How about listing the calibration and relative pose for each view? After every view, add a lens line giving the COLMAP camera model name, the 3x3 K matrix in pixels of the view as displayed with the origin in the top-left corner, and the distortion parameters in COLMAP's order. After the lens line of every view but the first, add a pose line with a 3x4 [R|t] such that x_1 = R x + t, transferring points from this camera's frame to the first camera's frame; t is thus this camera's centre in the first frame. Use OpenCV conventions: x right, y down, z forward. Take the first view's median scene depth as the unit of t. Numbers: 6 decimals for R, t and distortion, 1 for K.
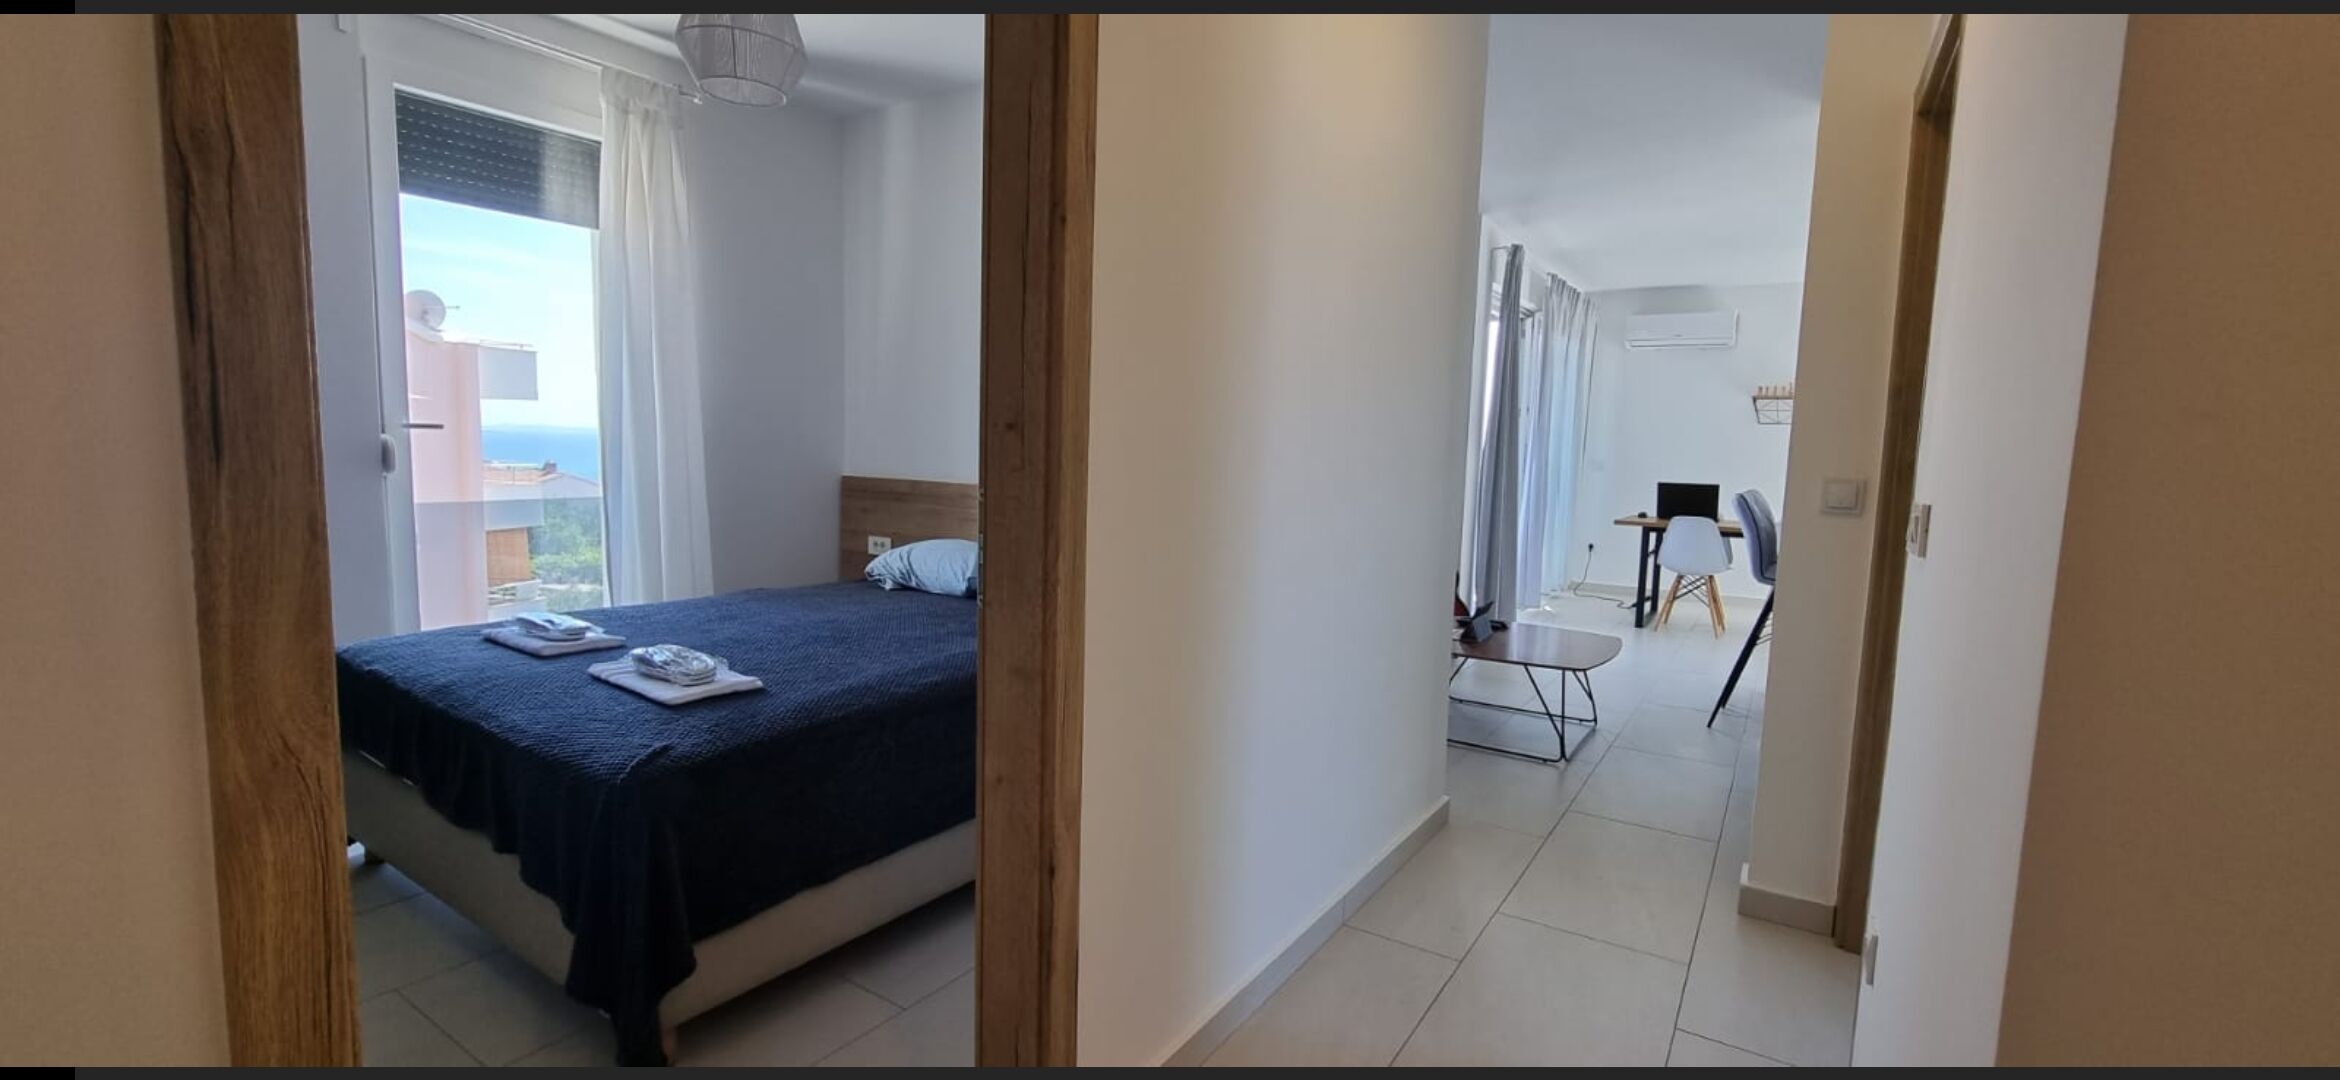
lens RADIAL K [[956.6, 0, 1162.6], [0, 956.6, 542.4], [0, 0, 1]] dist [-0.004360, -0.000446]
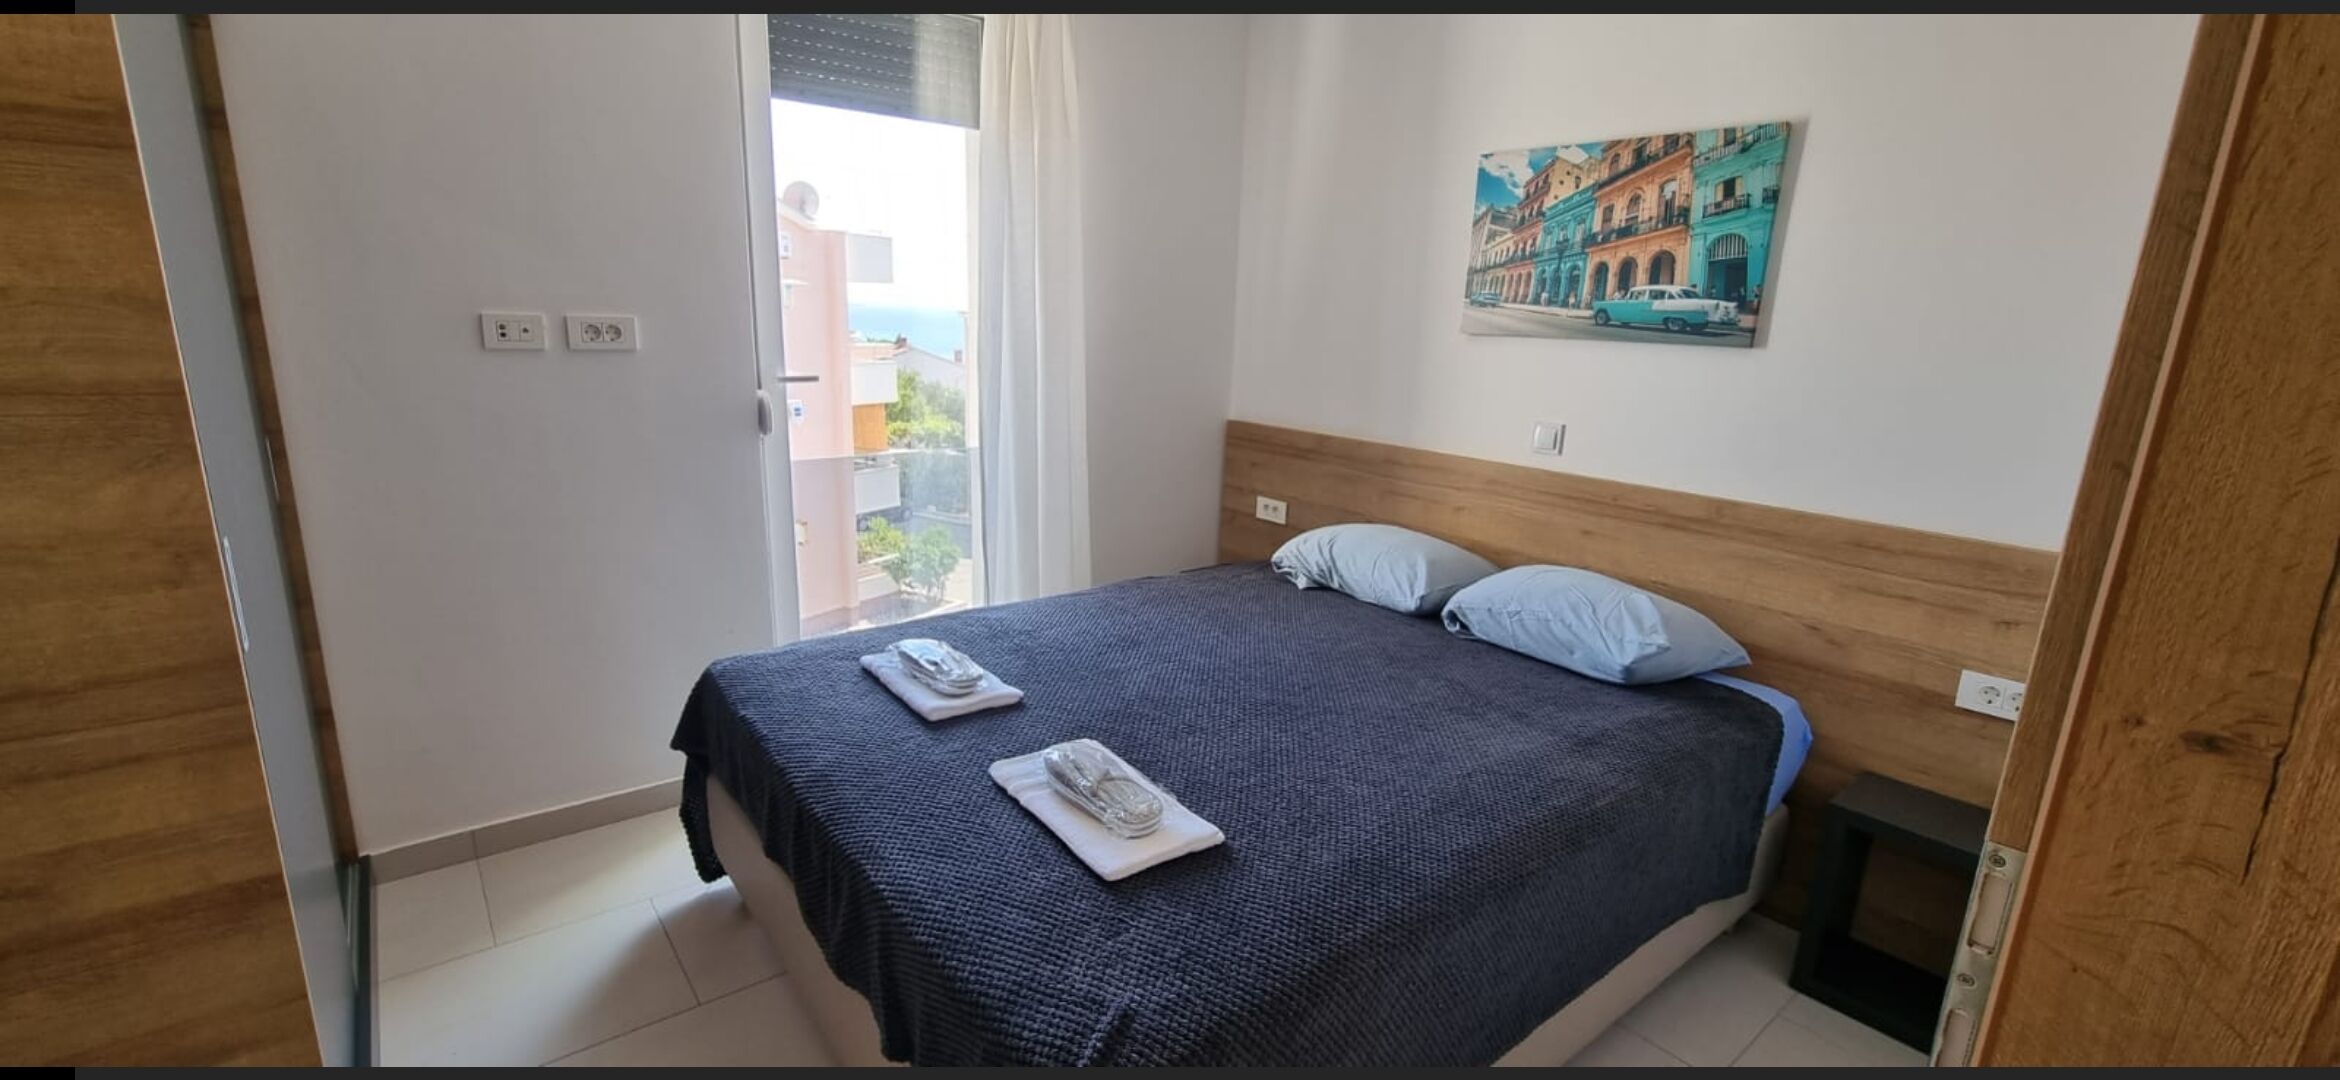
lens RADIAL K [[956.6, 0, 1170.7], [0, 956.6, 535.3], [0, 0, 1]] dist [-0.004360, -0.000446]
pose [[0.955683, 0.071578, -0.285565, -0.171450], [-0.036740, 0.991407, 0.125547, -0.090662], [0.292098, -0.109491, 0.950100, 0.228251]]
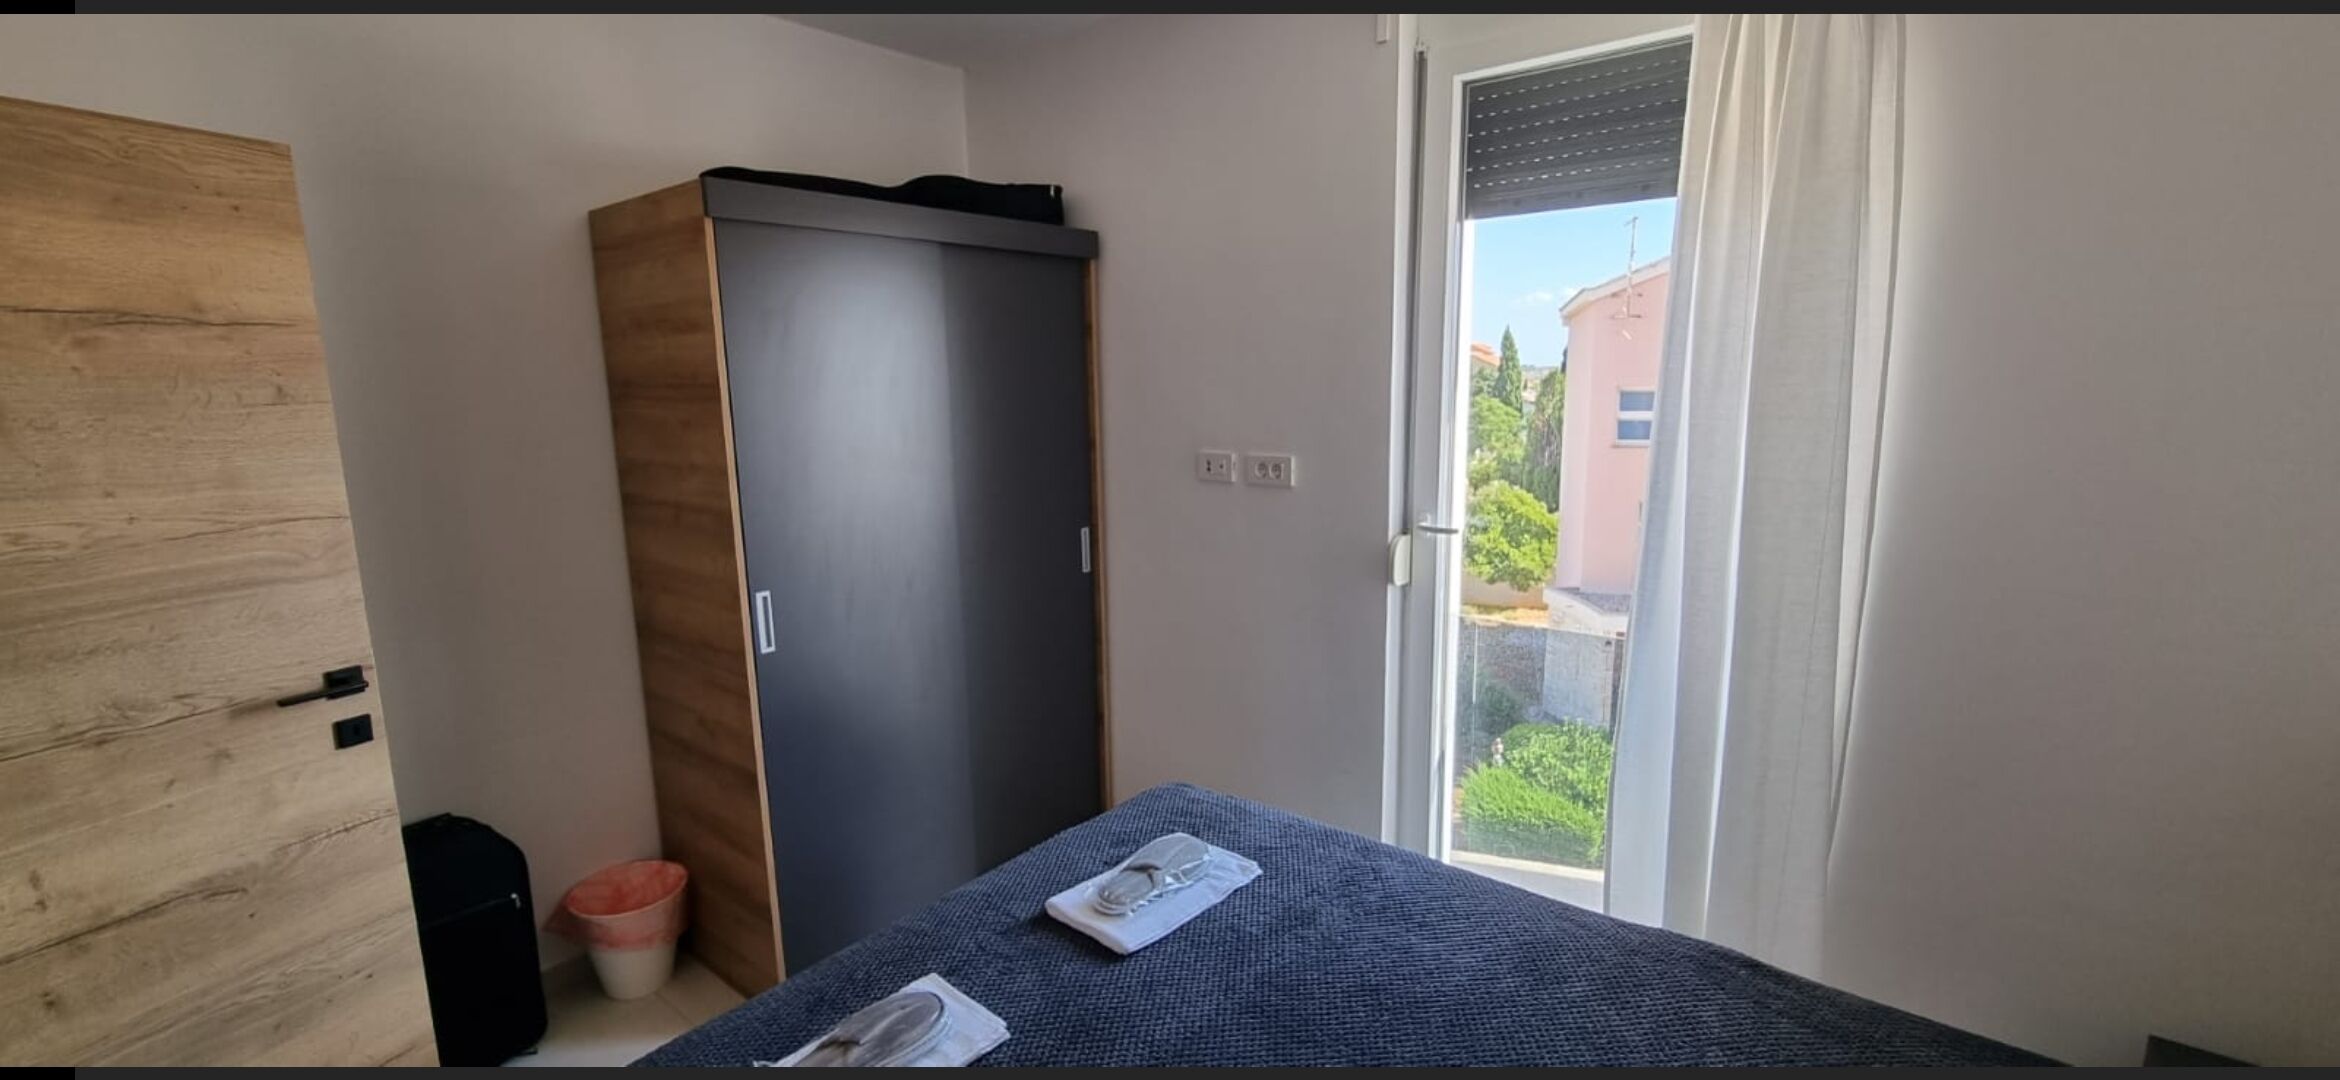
lens RADIAL K [[956.6, 0, 1169.7], [0, 956.6, 547.0], [0, 0, 1]] dist [-0.004360, -0.000446]
pose [[-0.042205, 0.139122, -0.989375, 0.004101], [-0.088085, 0.985884, 0.142389, -0.172766], [0.995218, 0.093159, -0.029354, 0.712476]]
